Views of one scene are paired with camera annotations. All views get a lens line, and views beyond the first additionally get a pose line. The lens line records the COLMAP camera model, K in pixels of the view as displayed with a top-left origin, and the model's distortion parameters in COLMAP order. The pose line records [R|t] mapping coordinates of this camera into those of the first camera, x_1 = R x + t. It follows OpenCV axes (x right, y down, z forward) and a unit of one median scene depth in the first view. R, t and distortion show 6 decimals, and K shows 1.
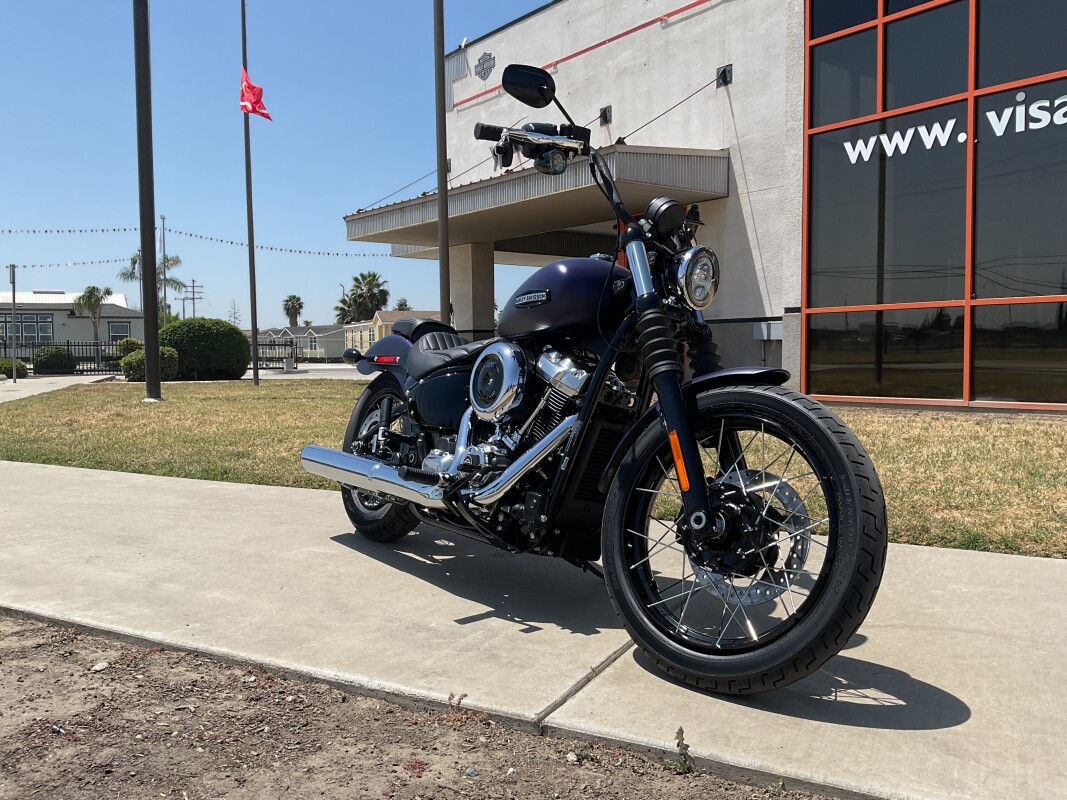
lens RADIAL K [[843.2, 0, 529.5], [0, 843.2, 402.3], [0, 0, 1]] dist [0.002539, -0.040173]
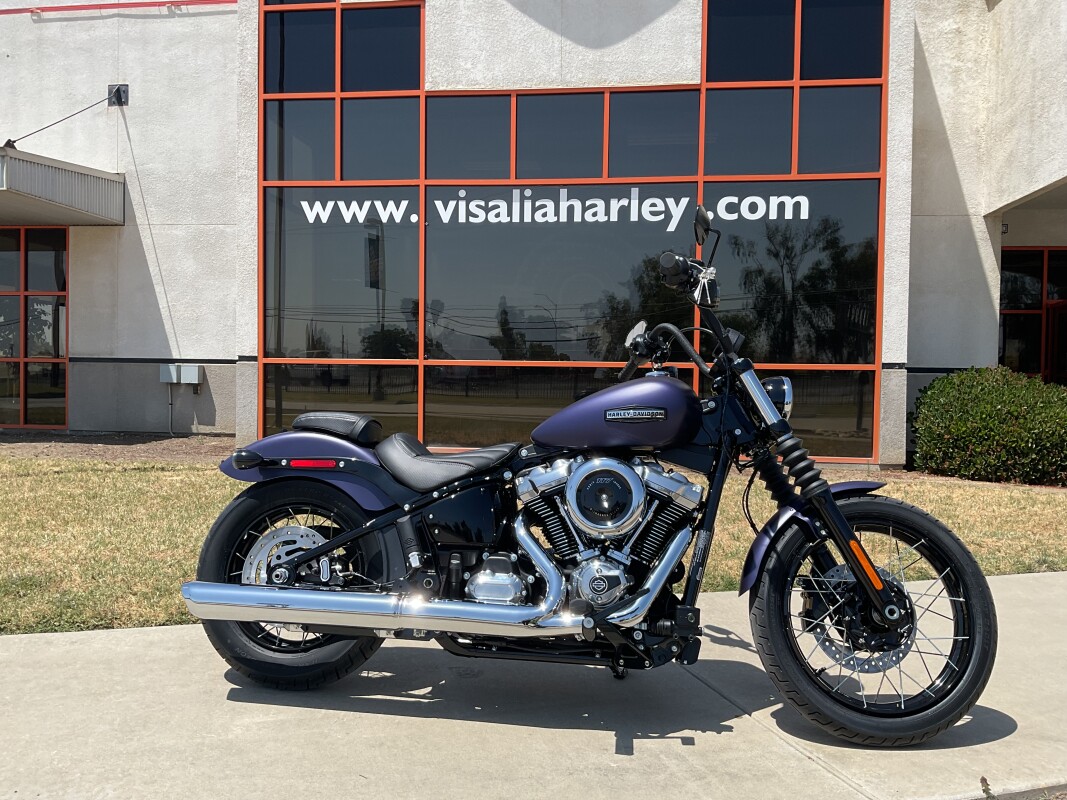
lens RADIAL K [[843.2, 0, 529.5], [0, 843.2, 402.3], [0, 0, 1]] dist [0.002539, -0.040173]
pose [[0.712665, 0.010086, 0.701432, -0.157238], [0.018296, 0.999289, -0.032957, -0.020805], [-0.701266, 0.036321, 0.711974, 0.070281]]
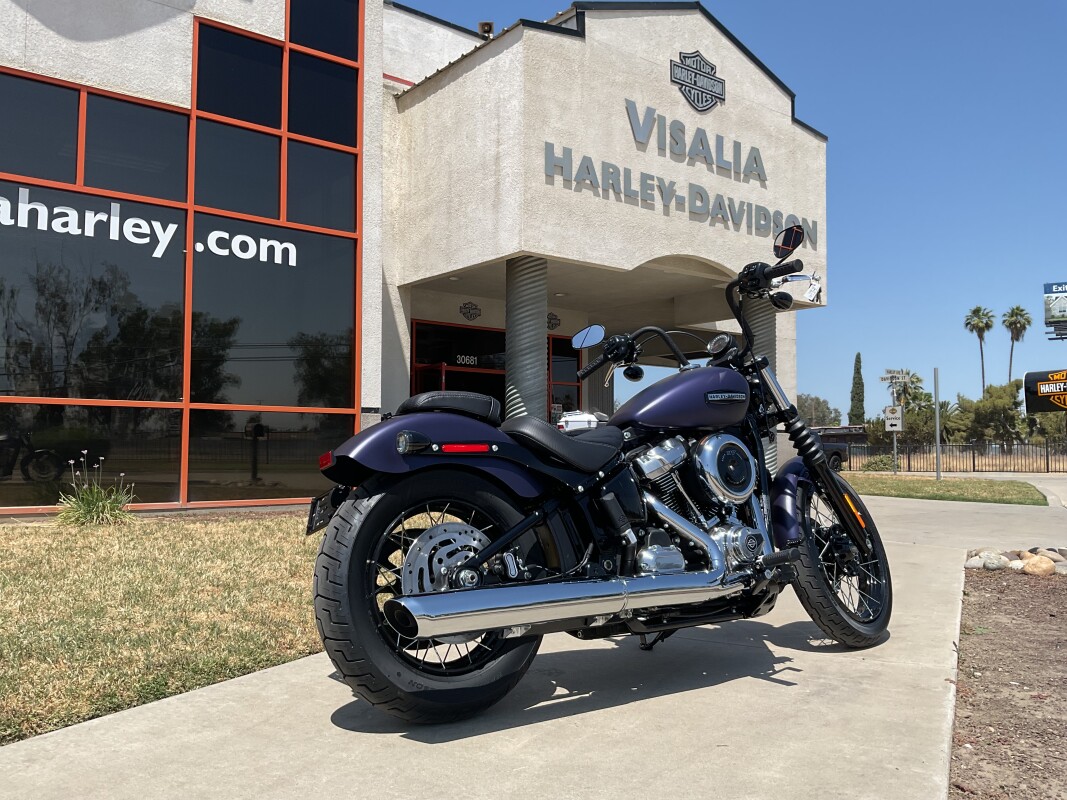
lens RADIAL K [[843.2, 0, 529.5], [0, 843.2, 402.3], [0, 0, 1]] dist [0.002539, -0.040173]
pose [[0.033688, 0.072861, 0.996773, -0.235601], [0.044680, 0.996232, -0.074331, -0.008421], [-0.998433, 0.047040, 0.030306, 0.248226]]
